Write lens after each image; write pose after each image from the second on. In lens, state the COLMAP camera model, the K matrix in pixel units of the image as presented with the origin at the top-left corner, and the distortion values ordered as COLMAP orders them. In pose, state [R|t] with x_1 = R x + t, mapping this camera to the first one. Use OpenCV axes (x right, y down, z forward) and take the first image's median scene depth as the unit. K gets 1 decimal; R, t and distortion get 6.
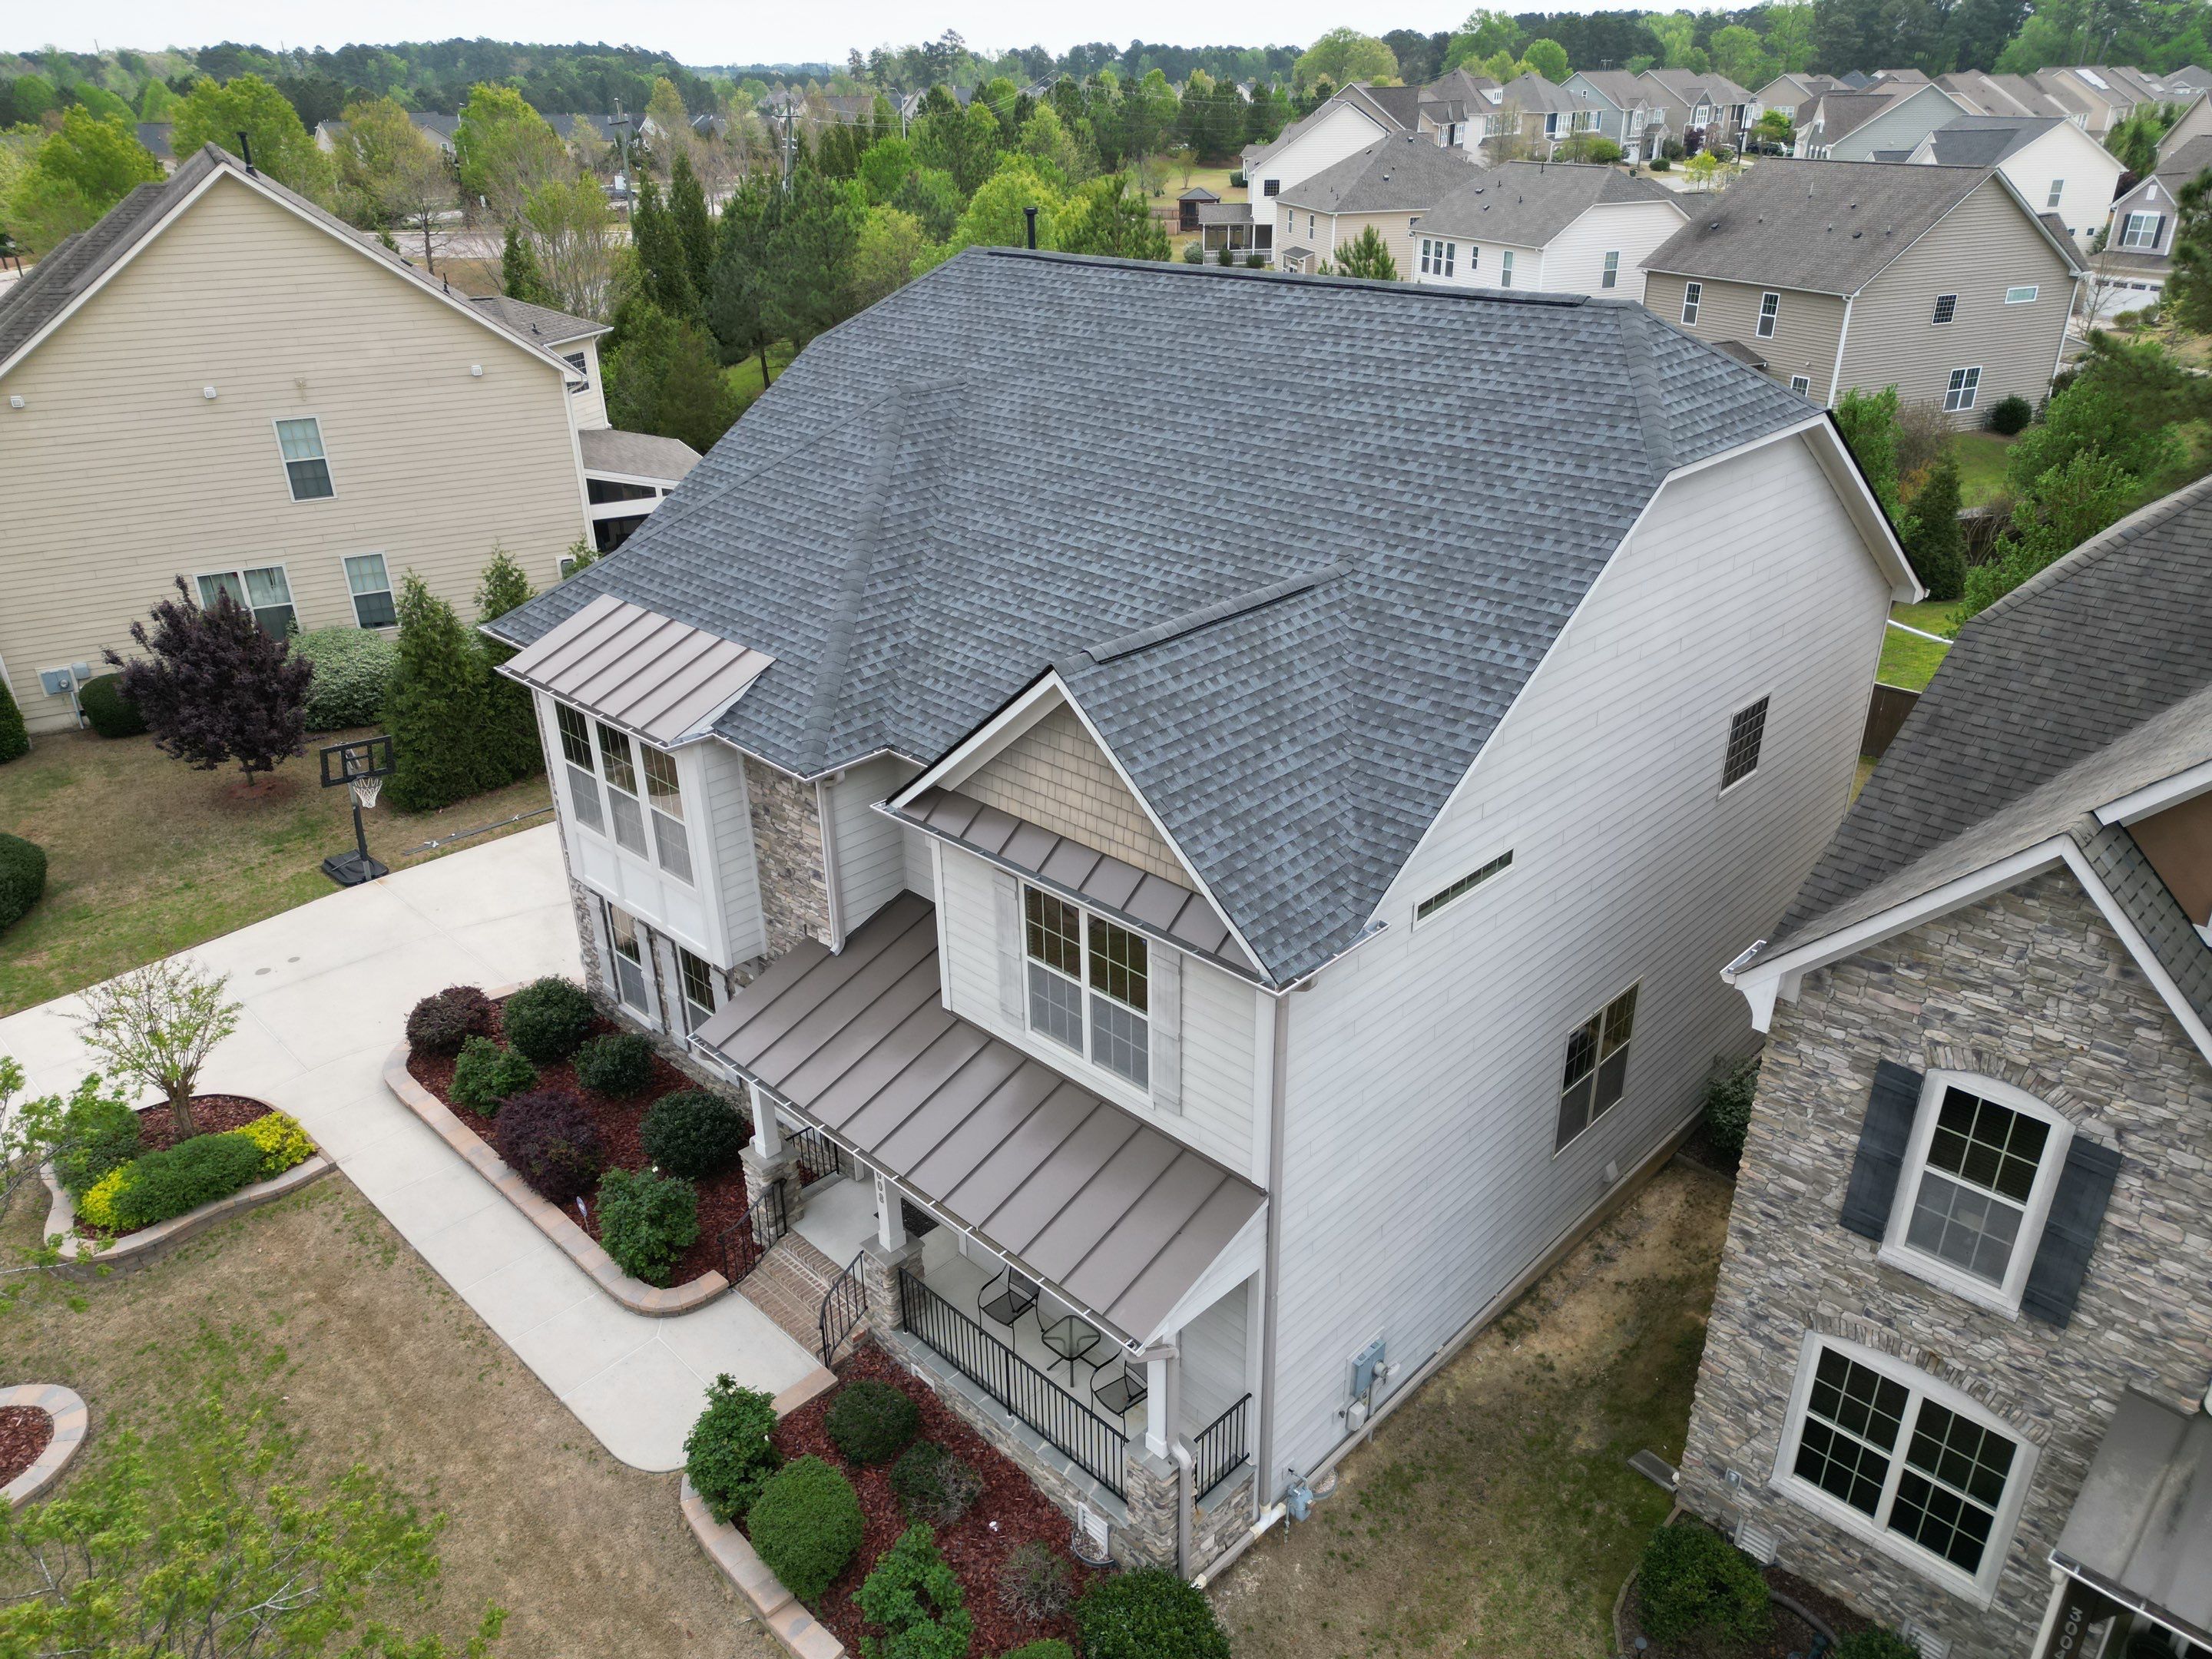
lens RADIAL K [[1549.1, 0, 1091.9], [0, 1549.1, 820.2], [0, 0, 1]] dist [0.062525, -0.052098]
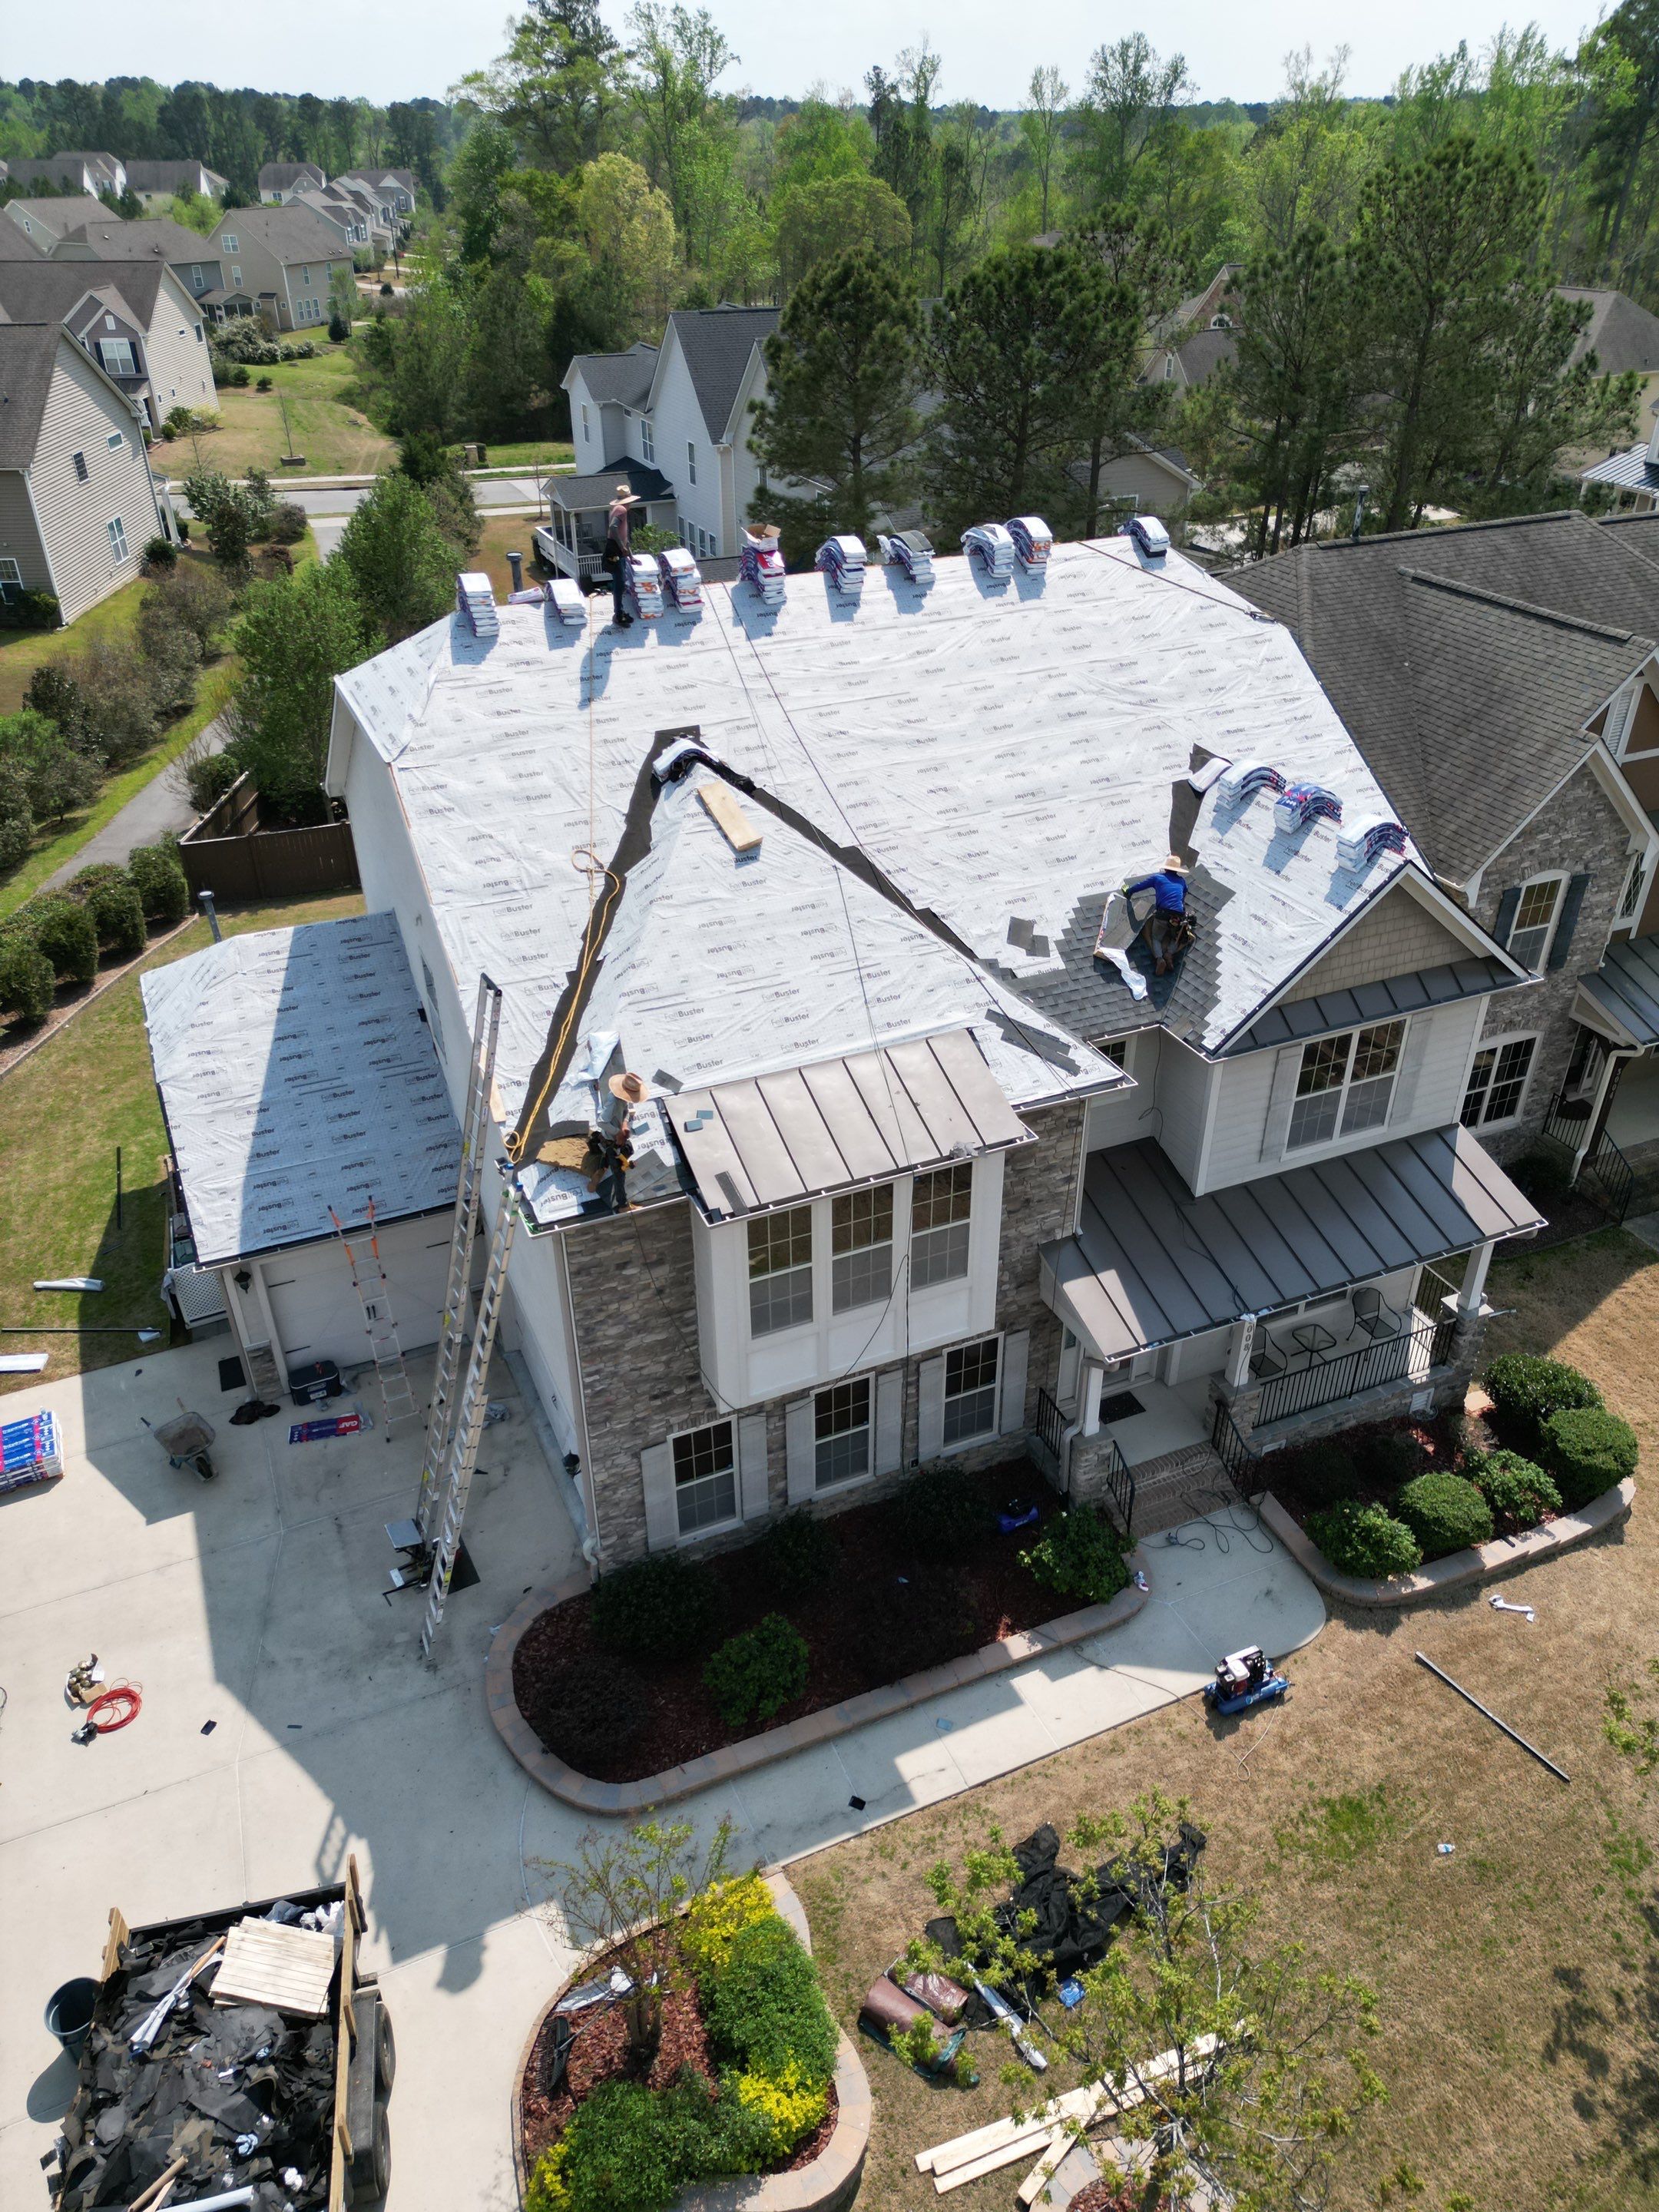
lens RADIAL K [[1549.1, 0, 835.1], [0, 1549.1, 1104.5], [0, 0, 1]] dist [0.062525, -0.052098]
pose [[0.363094, -0.482799, 0.796911, -1.054514], [0.396959, 0.853934, 0.336481, -0.432221], [-0.842963, 0.194167, 0.501710, 0.562067]]
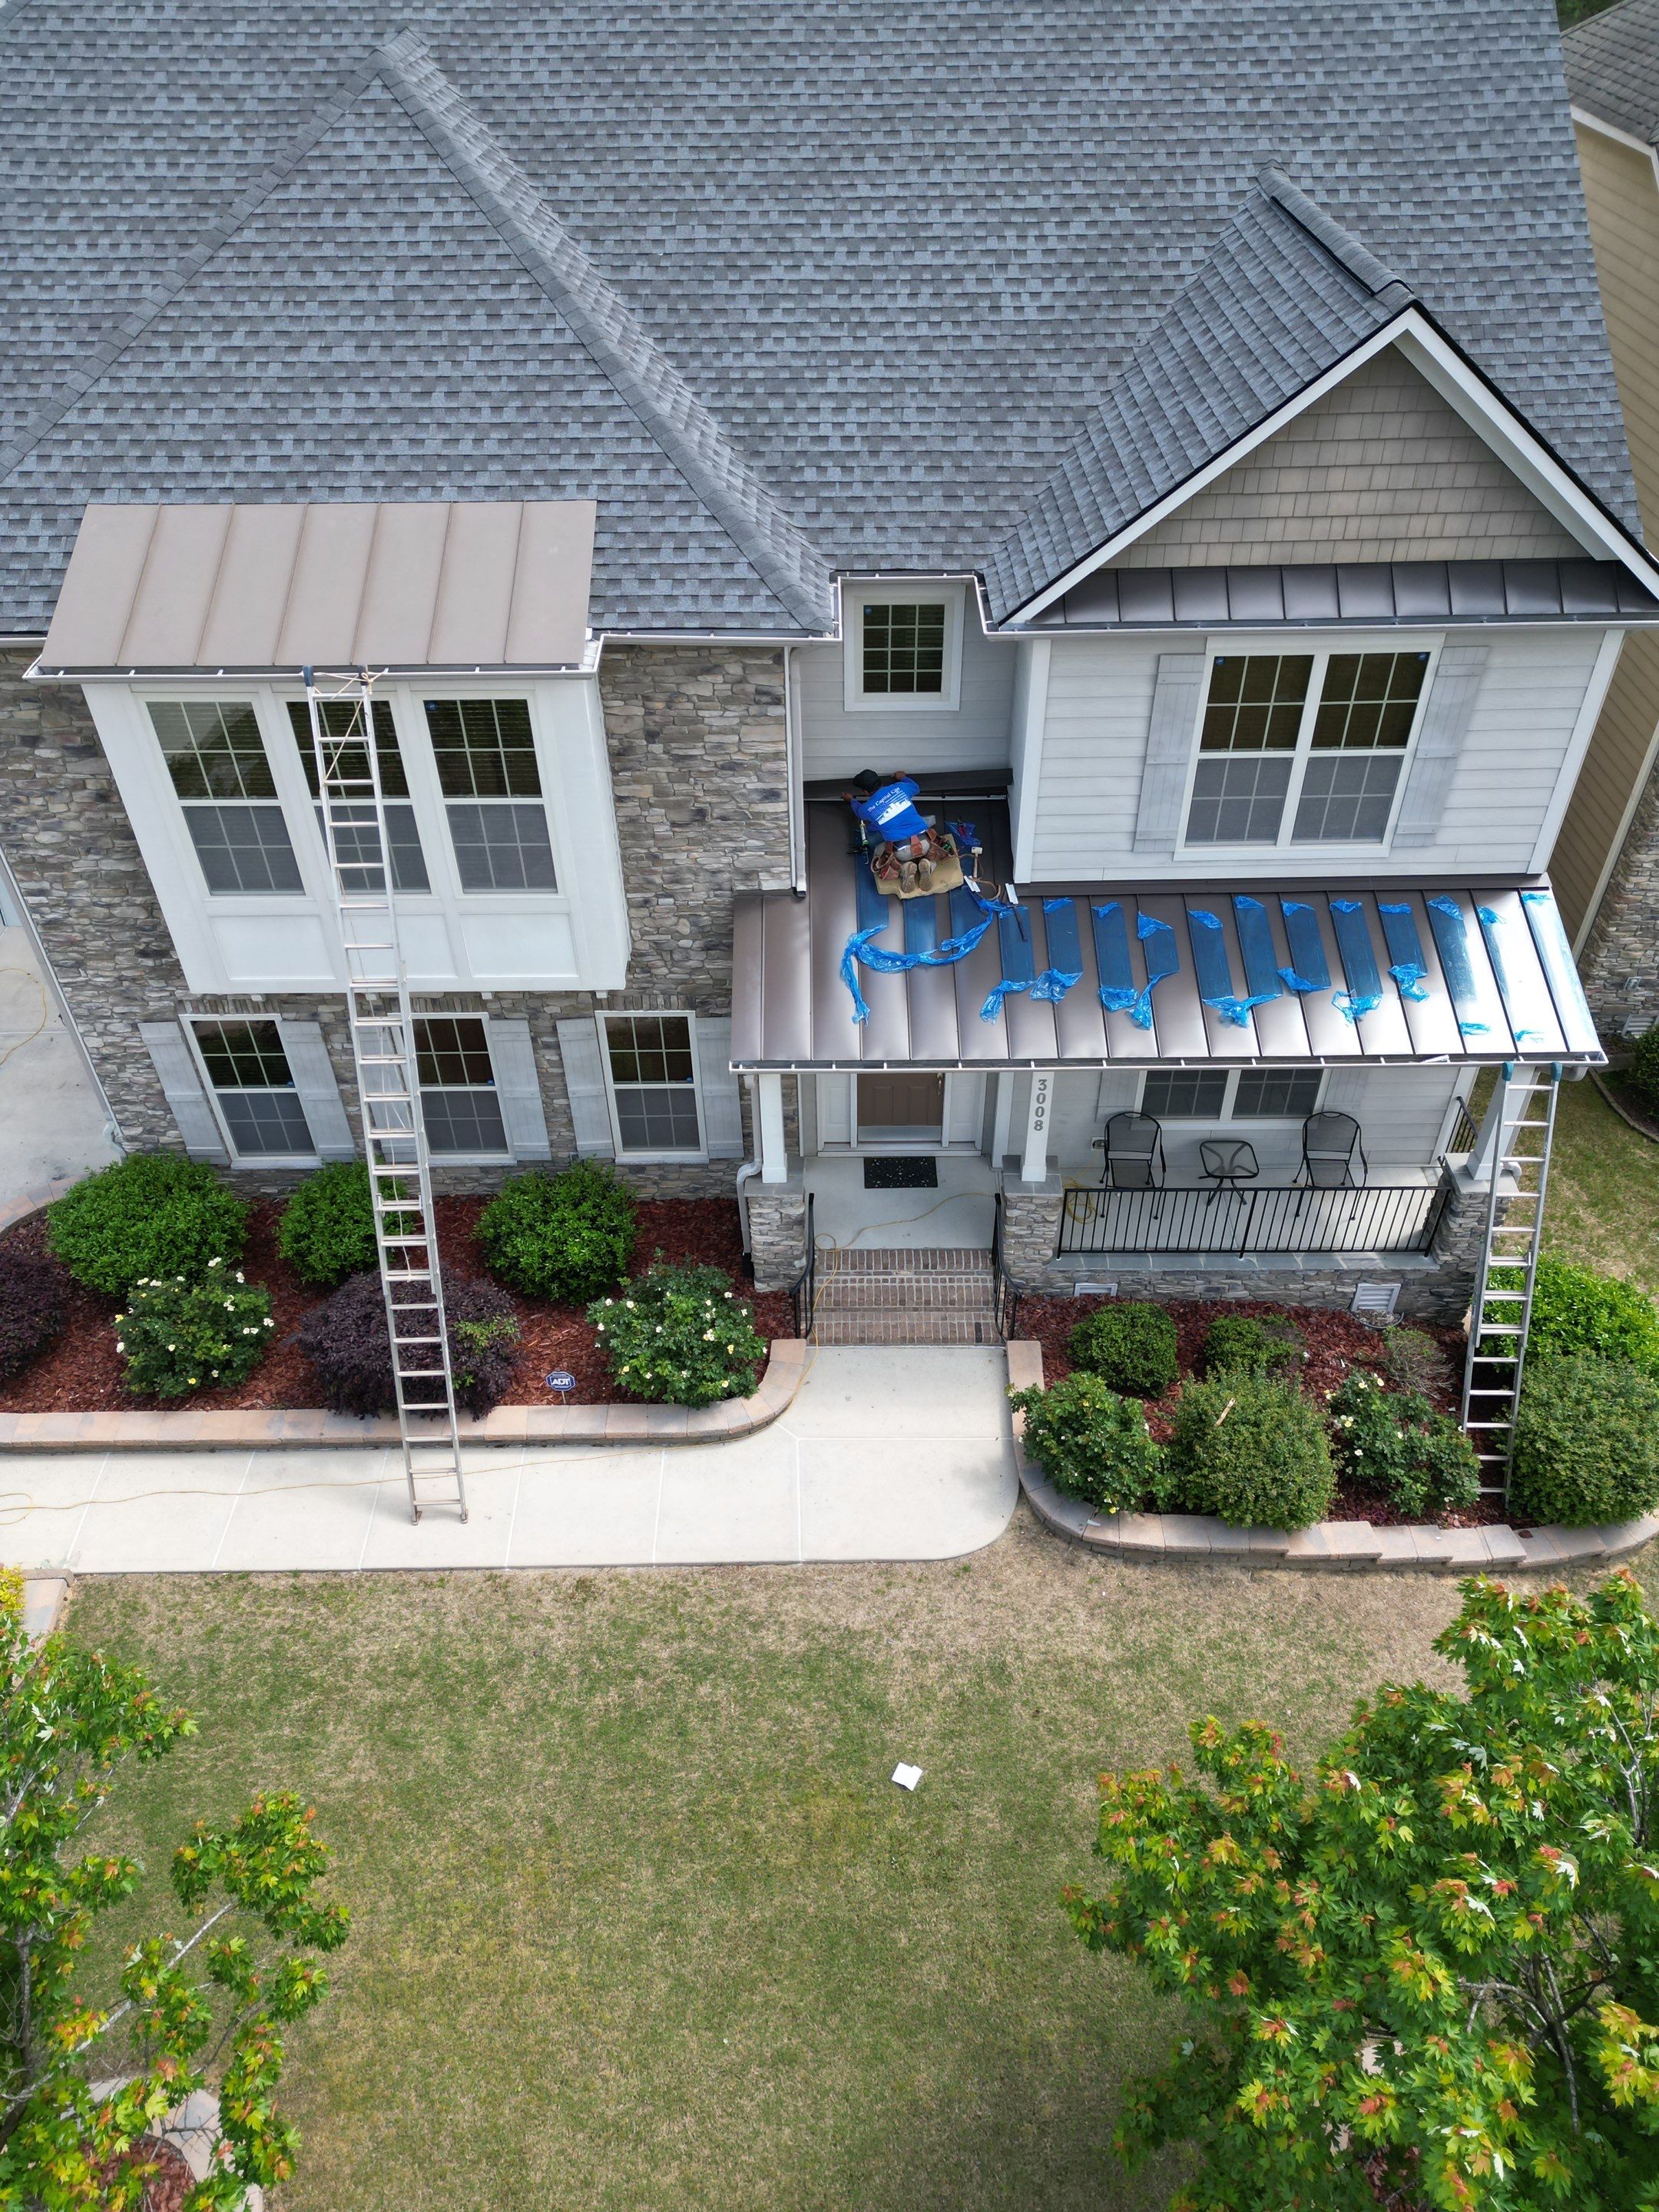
lens RADIAL K [[1549.1, 0, 831.9], [0, 1549.1, 1108.6], [0, 0, 1]] dist [0.062525, -0.052098]
pose [[0.710312, -0.454069, 0.537846, -0.591088], [0.301912, 0.886789, 0.349936, -0.076403], [-0.635851, -0.086182, 0.766985, 0.407417]]
